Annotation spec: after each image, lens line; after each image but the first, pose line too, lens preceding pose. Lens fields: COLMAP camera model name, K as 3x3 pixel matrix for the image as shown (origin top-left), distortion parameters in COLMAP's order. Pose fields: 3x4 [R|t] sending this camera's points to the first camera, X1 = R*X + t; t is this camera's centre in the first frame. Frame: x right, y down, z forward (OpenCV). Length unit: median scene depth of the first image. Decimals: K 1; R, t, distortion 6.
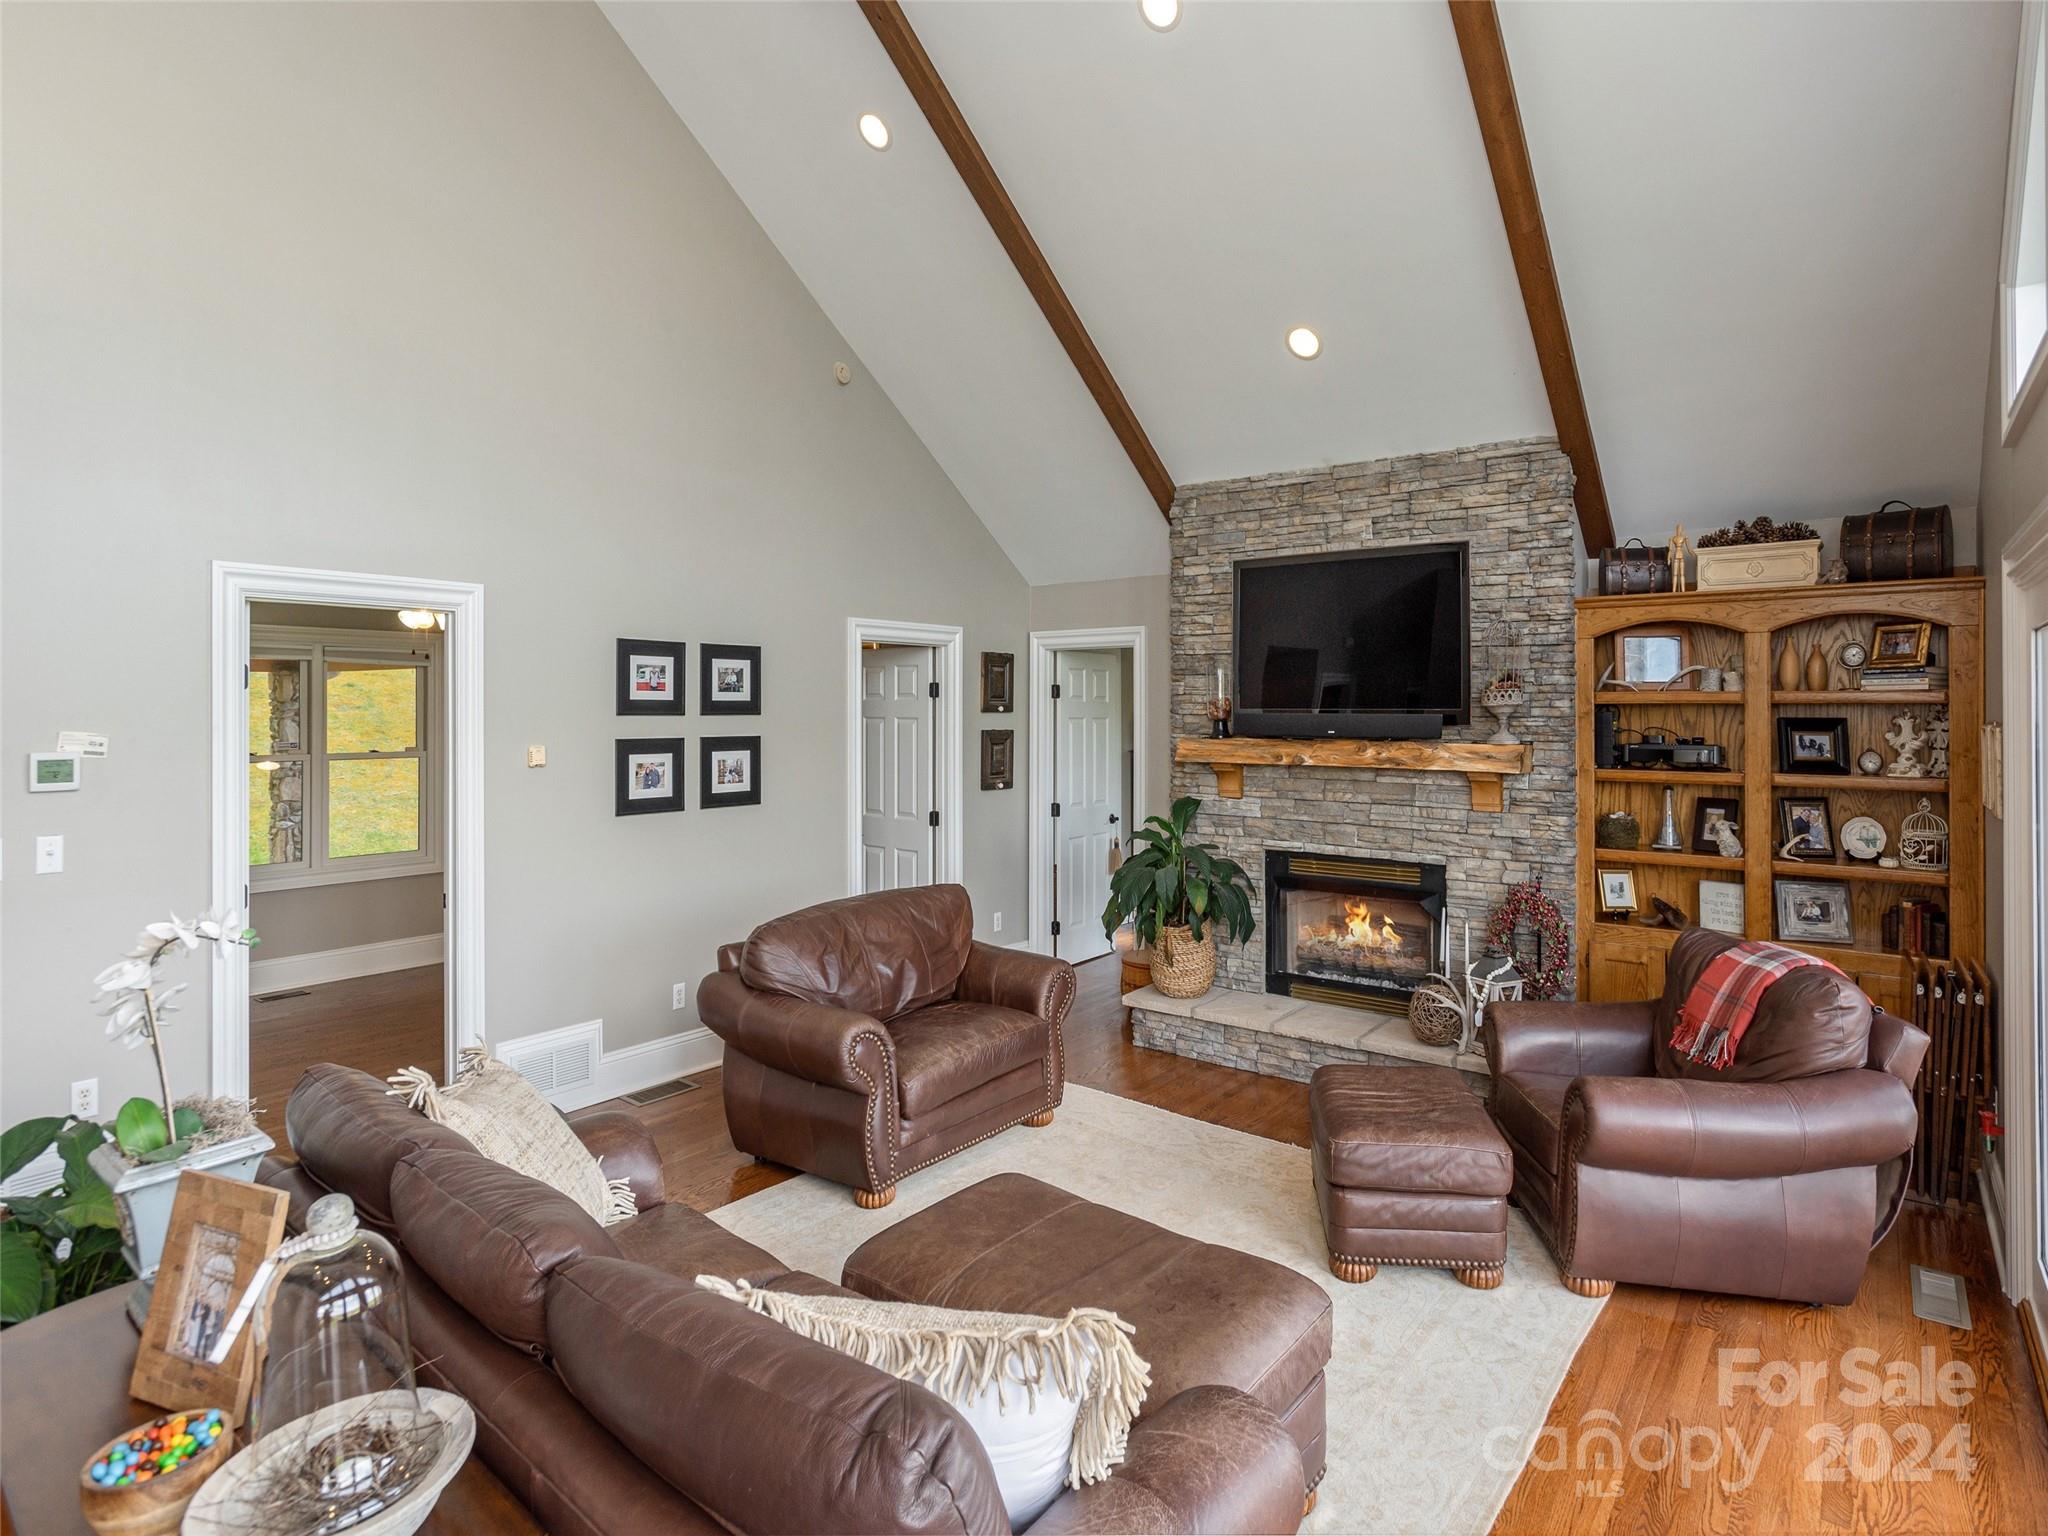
lens RADIAL K [[1081.3, 0, 1021.7], [0, 1081.3, 705.7], [0, 0, 1]] dist [-0.033565, 0.018283]
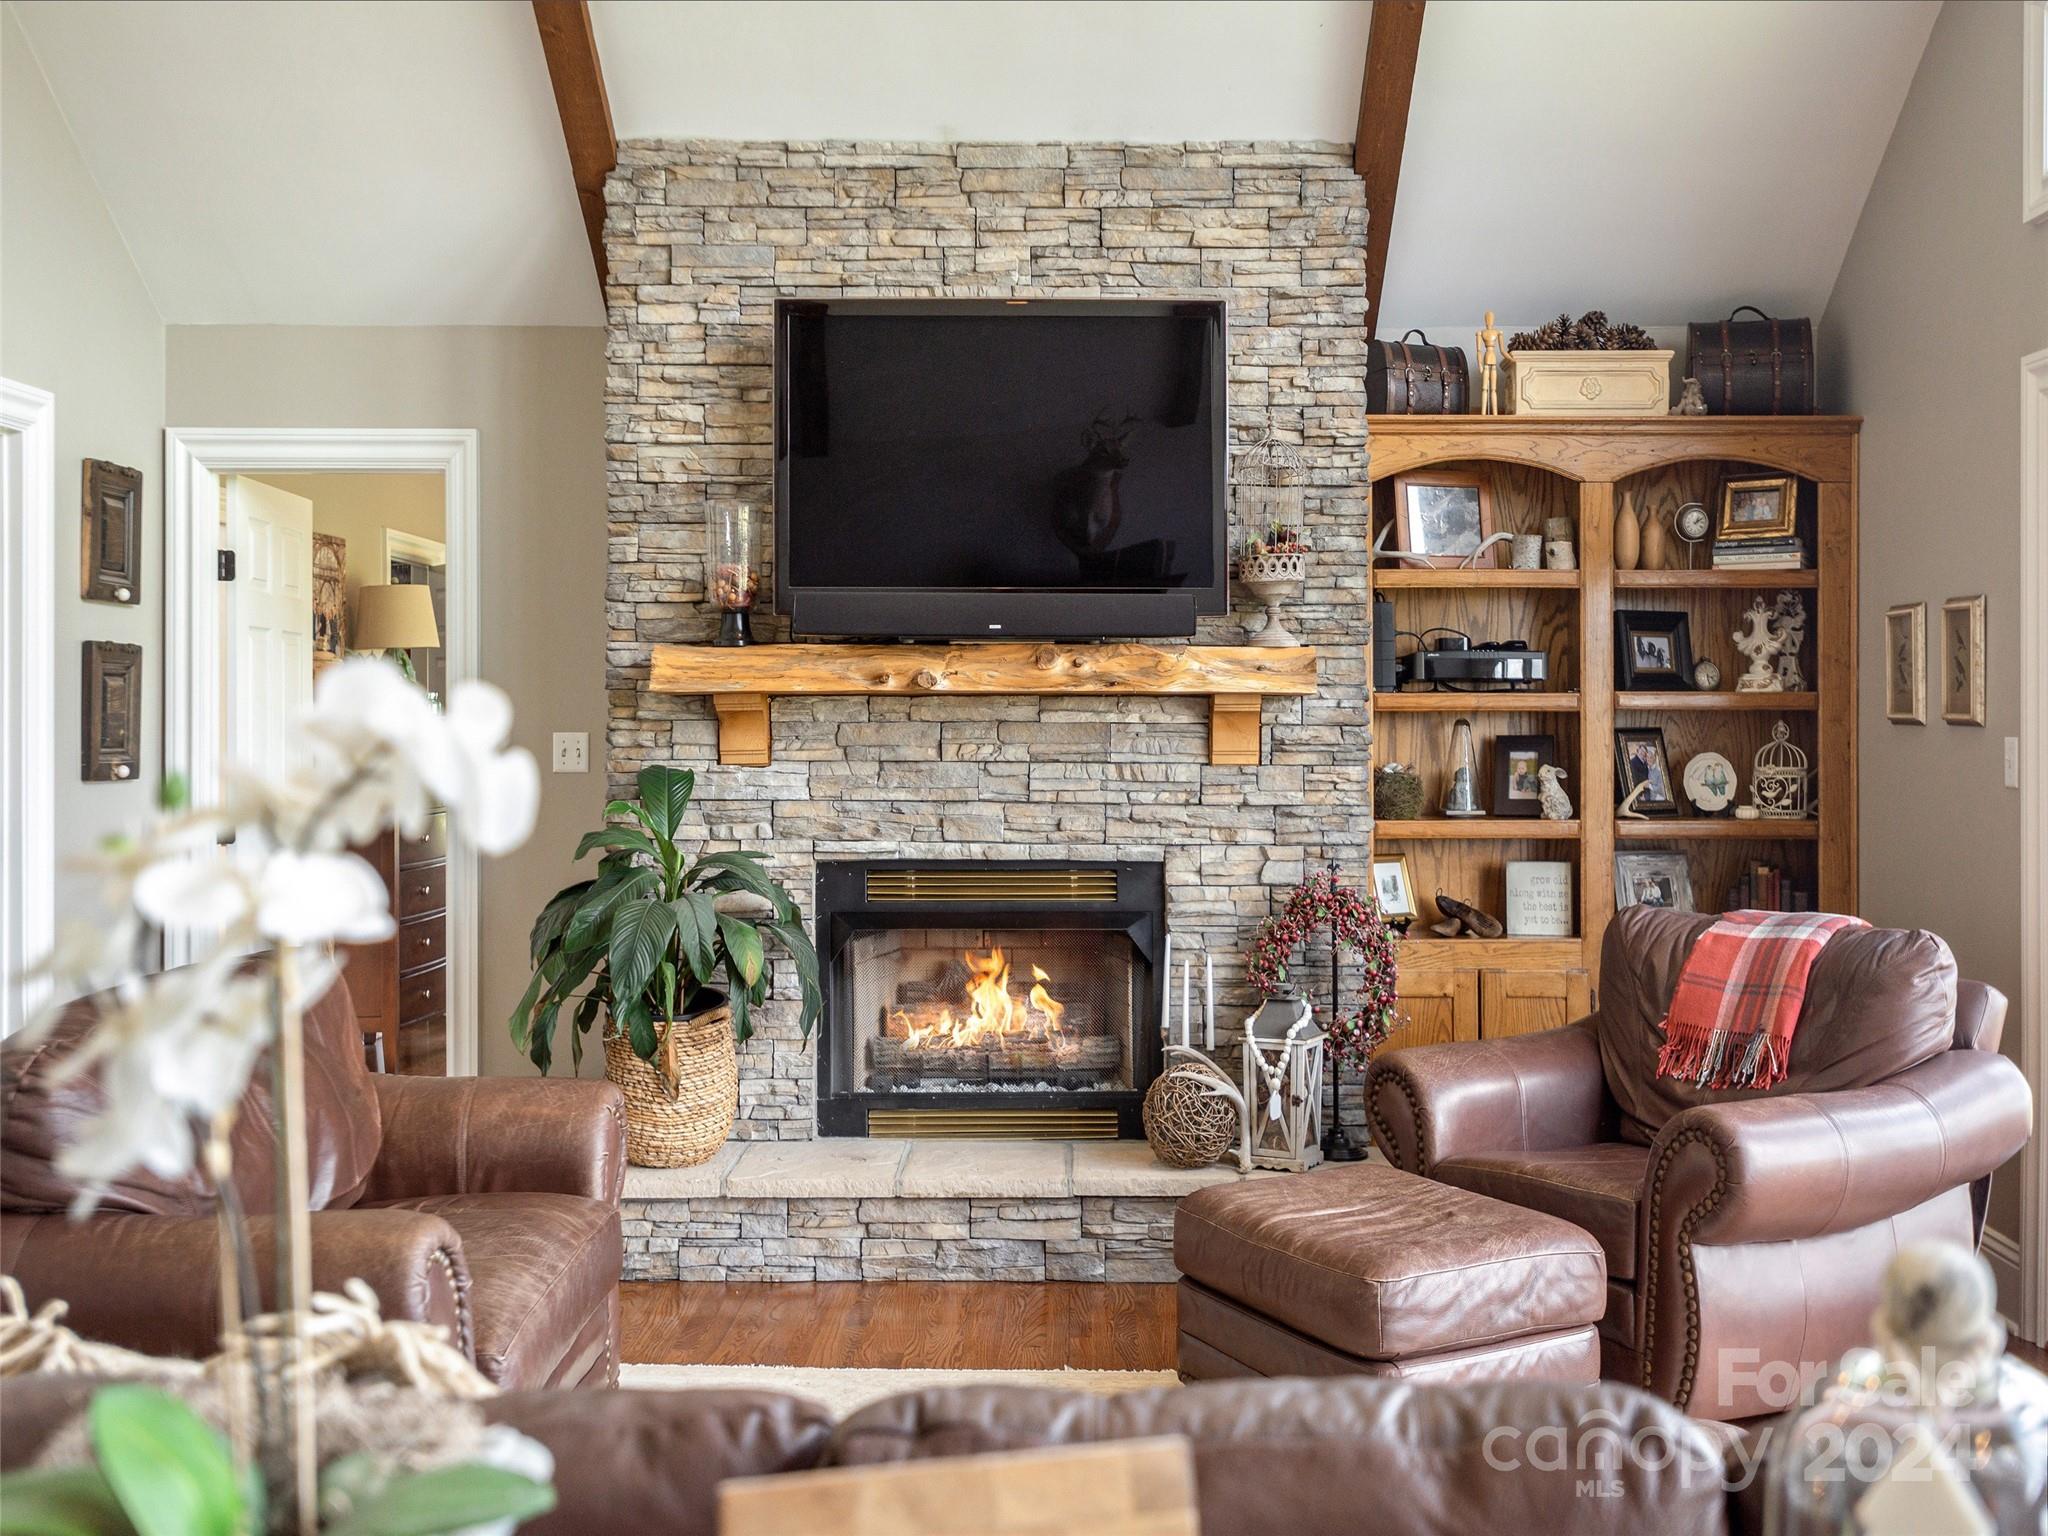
lens RADIAL K [[2115.3, 0, 1033.4], [0, 2115.3, 695.7], [0, 0, 1]] dist [-0.011073, 0.000000]
pose [[0.792618, 0.007324, 0.609675, -0.356625], [-0.005225, 0.999973, -0.005220, 0.066333], [-0.609696, 0.000952, 0.792635, 0.145868]]
